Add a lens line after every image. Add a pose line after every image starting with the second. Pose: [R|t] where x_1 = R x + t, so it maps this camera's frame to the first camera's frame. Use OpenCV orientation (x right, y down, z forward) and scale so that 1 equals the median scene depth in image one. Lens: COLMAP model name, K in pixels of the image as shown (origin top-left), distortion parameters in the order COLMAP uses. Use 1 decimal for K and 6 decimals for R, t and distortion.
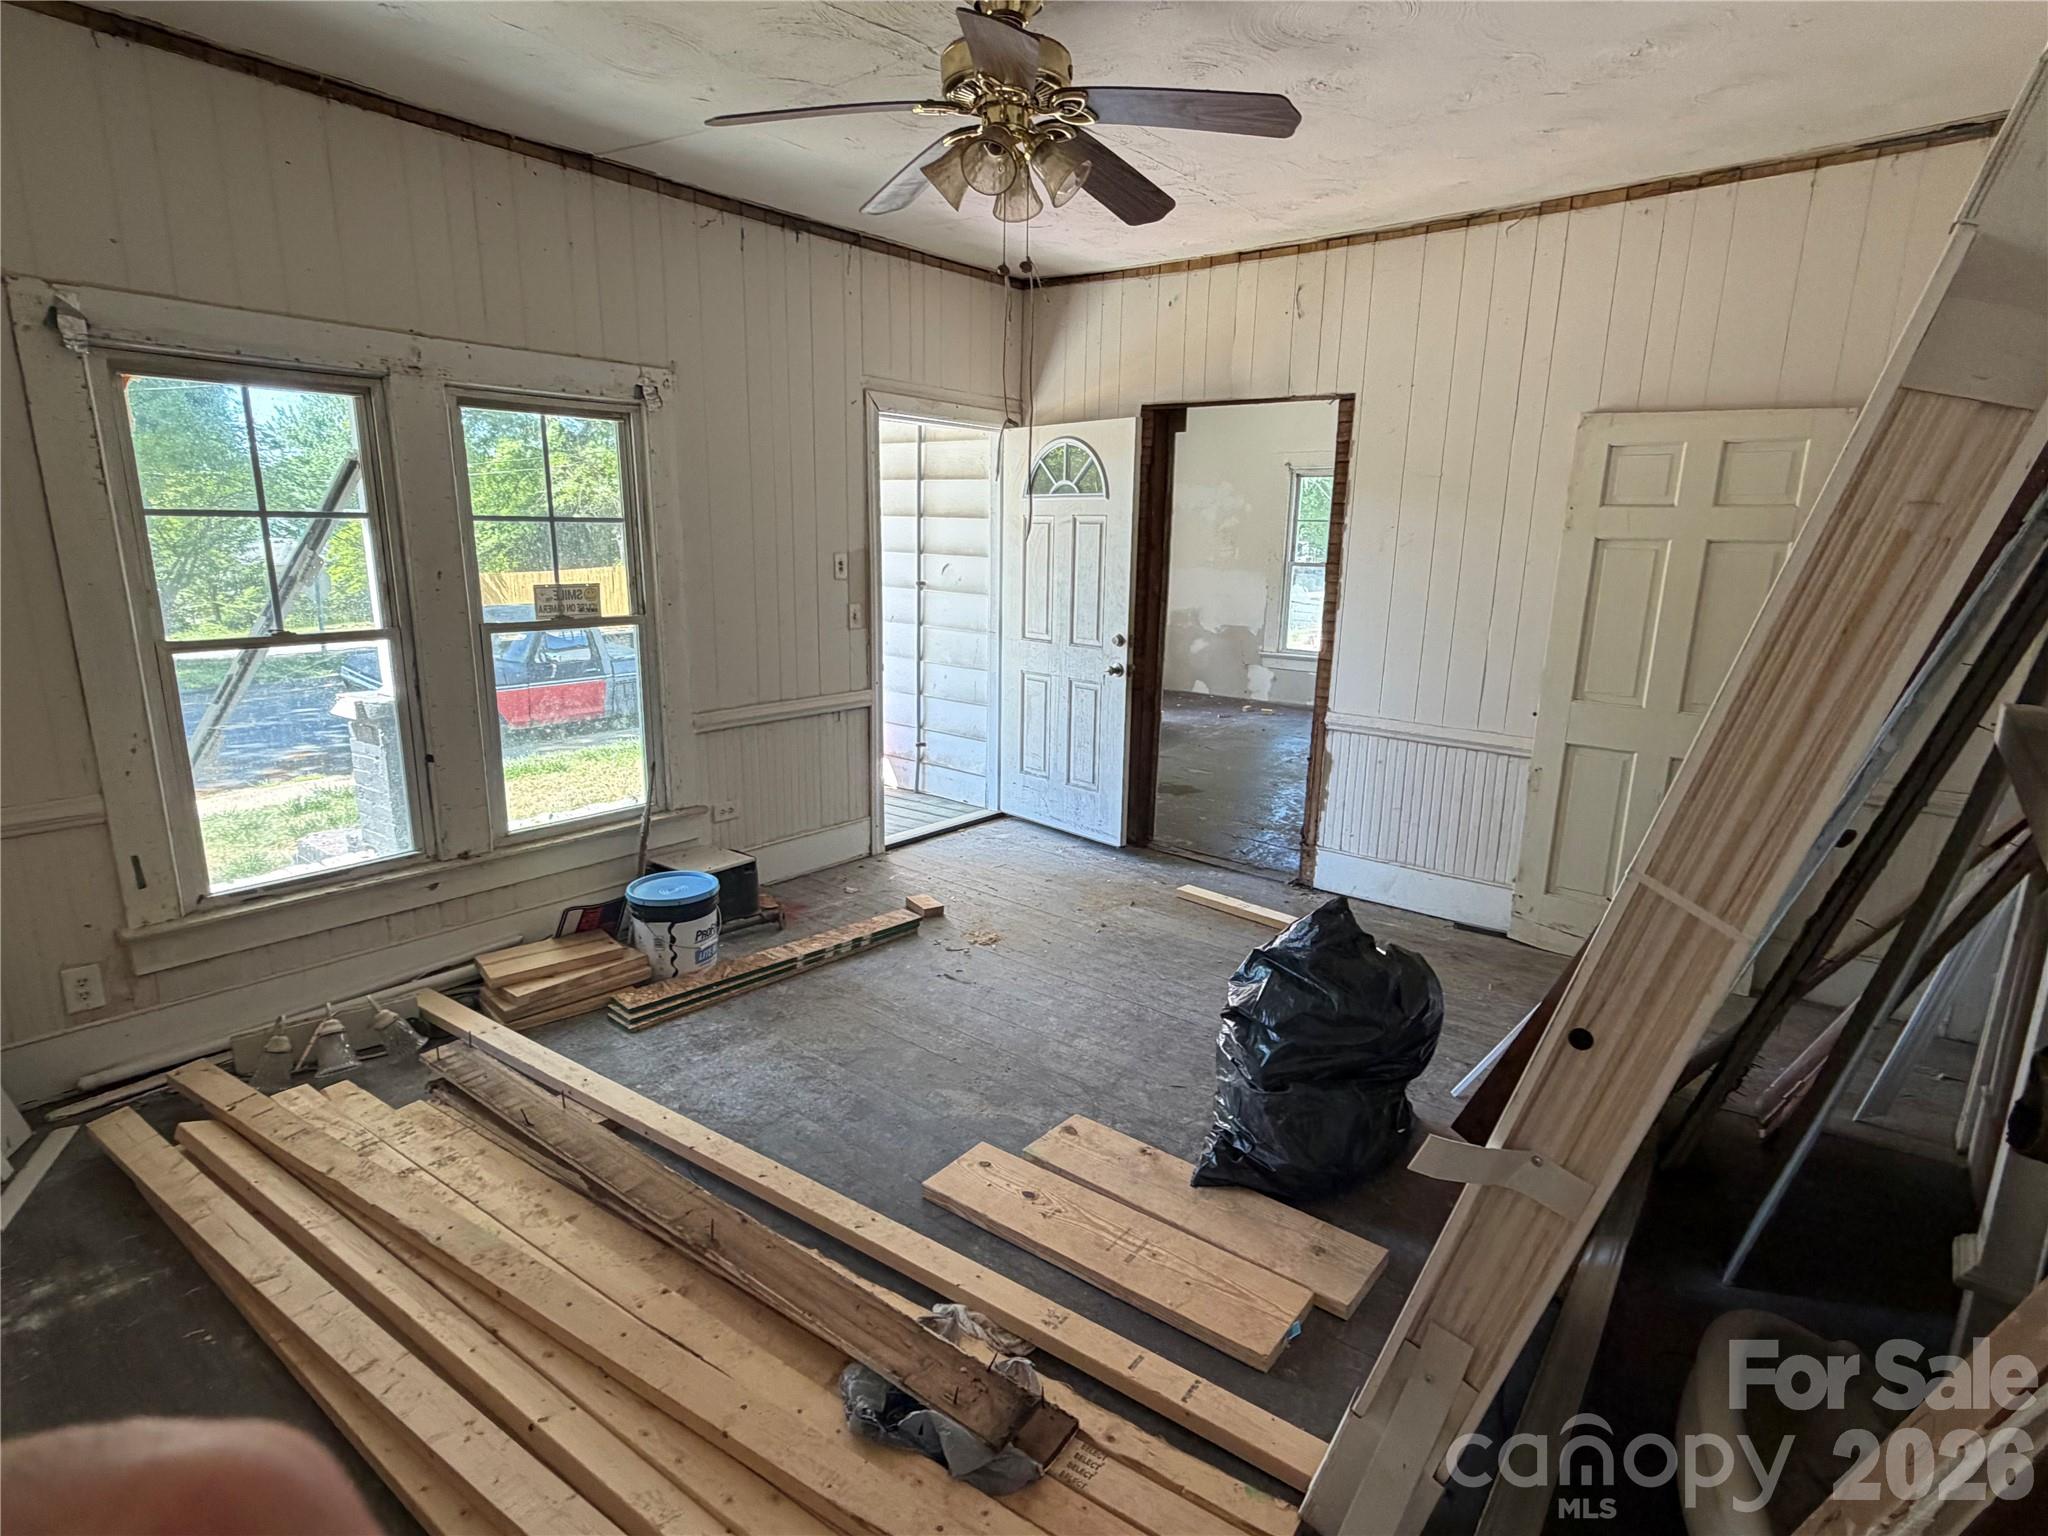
lens RADIAL K [[1060.9, 0, 1024.0], [0, 1060.9, 768.0], [0, 0, 1]] dist [0.002715, 0.000052]
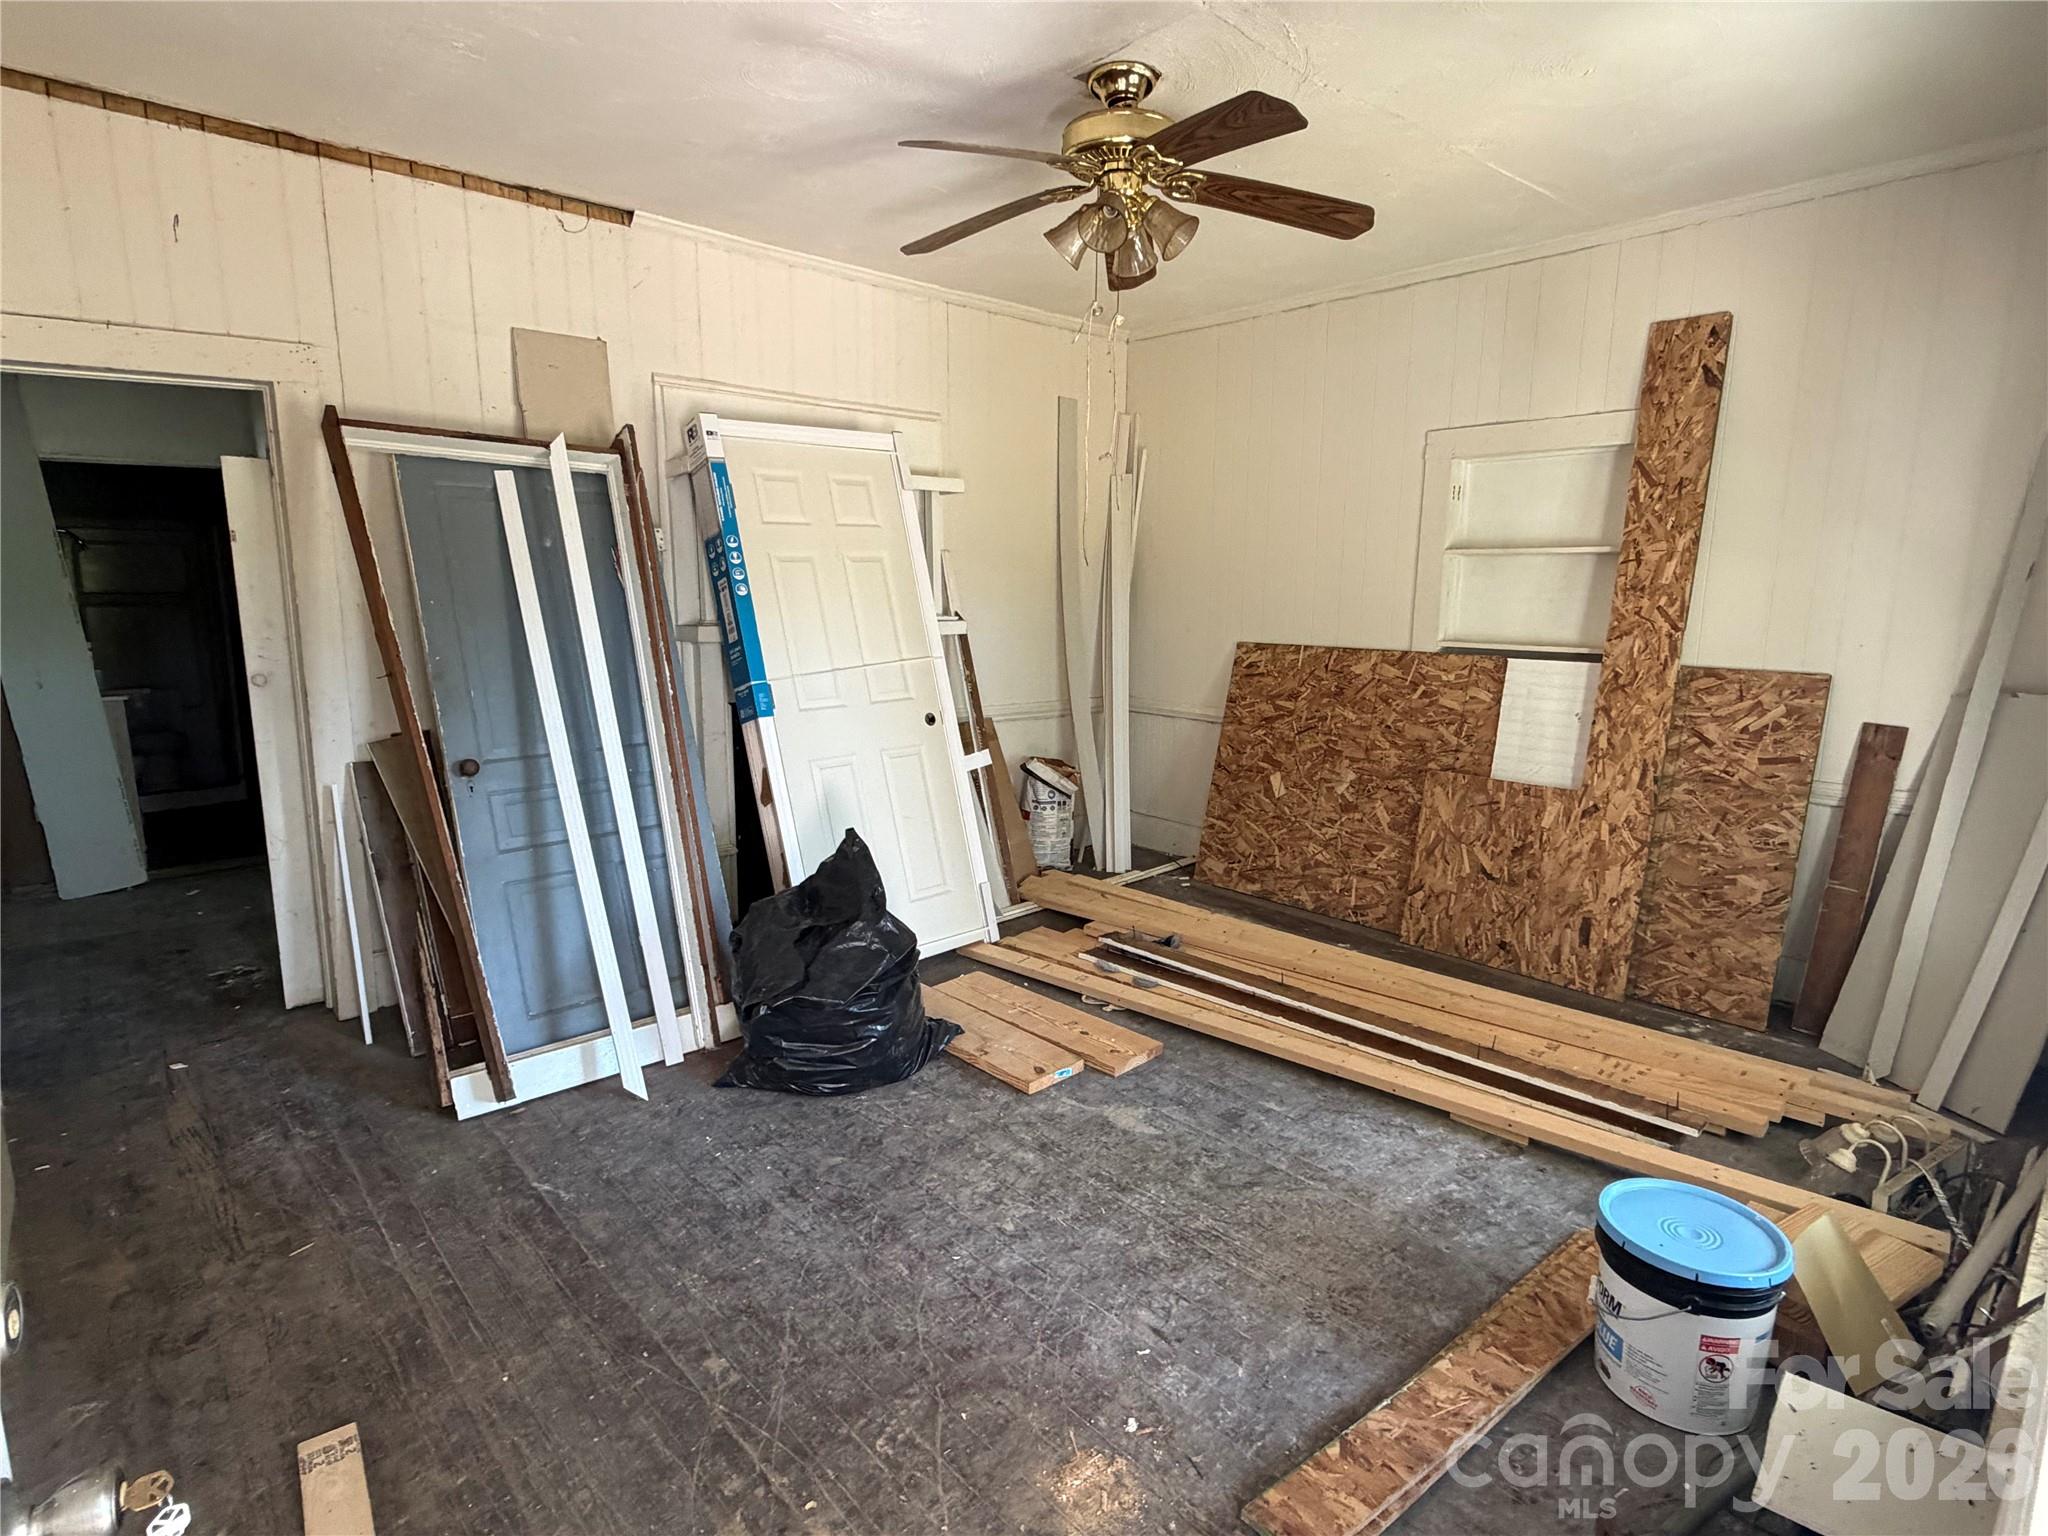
lens RADIAL K [[1060.9, 0, 1024.0], [0, 1060.9, 768.0], [0, 0, 1]] dist [0.002715, 0.000052]
pose [[-0.990160, -0.040546, 0.133935, -0.077821], [0.015179, 0.920338, 0.390829, -0.390763], [-0.139112, 0.389017, -0.910667, 1.811811]]
